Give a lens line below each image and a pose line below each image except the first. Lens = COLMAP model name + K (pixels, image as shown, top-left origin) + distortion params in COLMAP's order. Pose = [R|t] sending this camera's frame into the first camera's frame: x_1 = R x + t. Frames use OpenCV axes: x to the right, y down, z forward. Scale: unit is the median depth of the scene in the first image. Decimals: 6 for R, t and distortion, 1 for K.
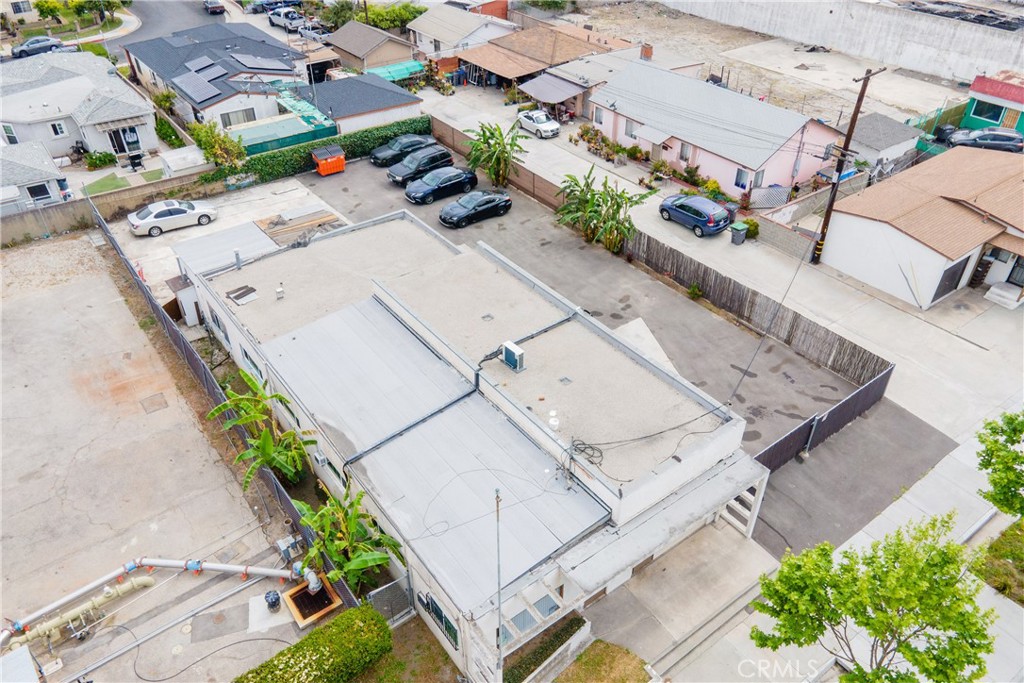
lens RADIAL K [[750.5, 0, 515.0], [0, 750.5, 342.3], [0, 0, 1]] dist [0.012178, 0.048820]
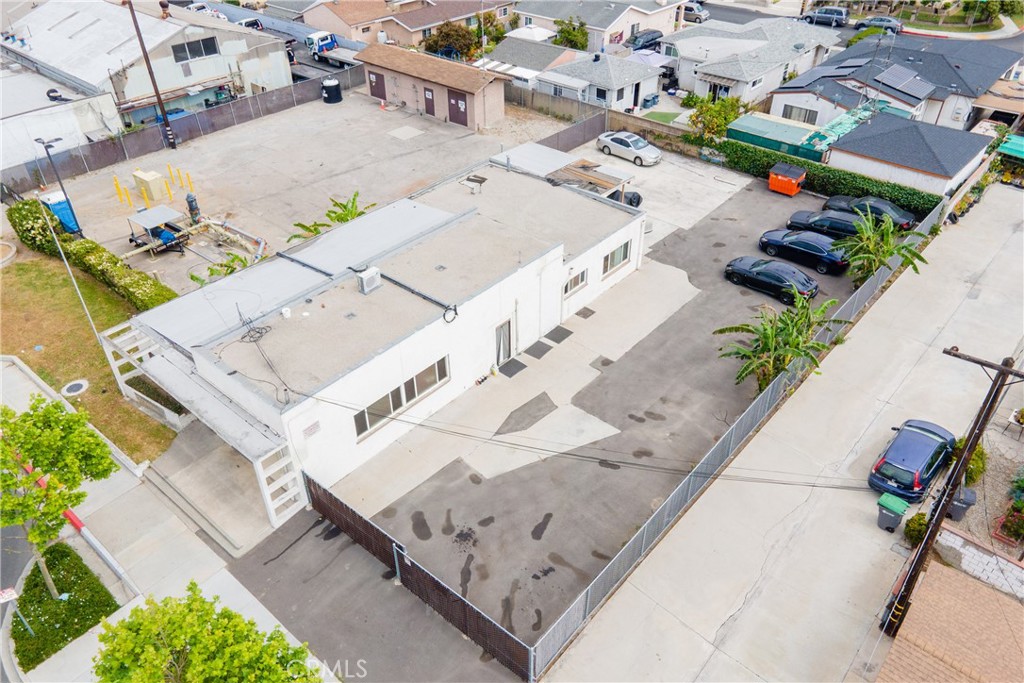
lens RADIAL K [[750.5, 0, 511.3], [0, 750.5, 342.5], [0, 0, 1]] dist [0.012178, 0.048820]
pose [[0.209975, 0.581563, -0.785936, 0.580281], [-0.576999, 0.722654, 0.380583, -0.275133], [0.789293, 0.373571, 0.487300, 0.377251]]
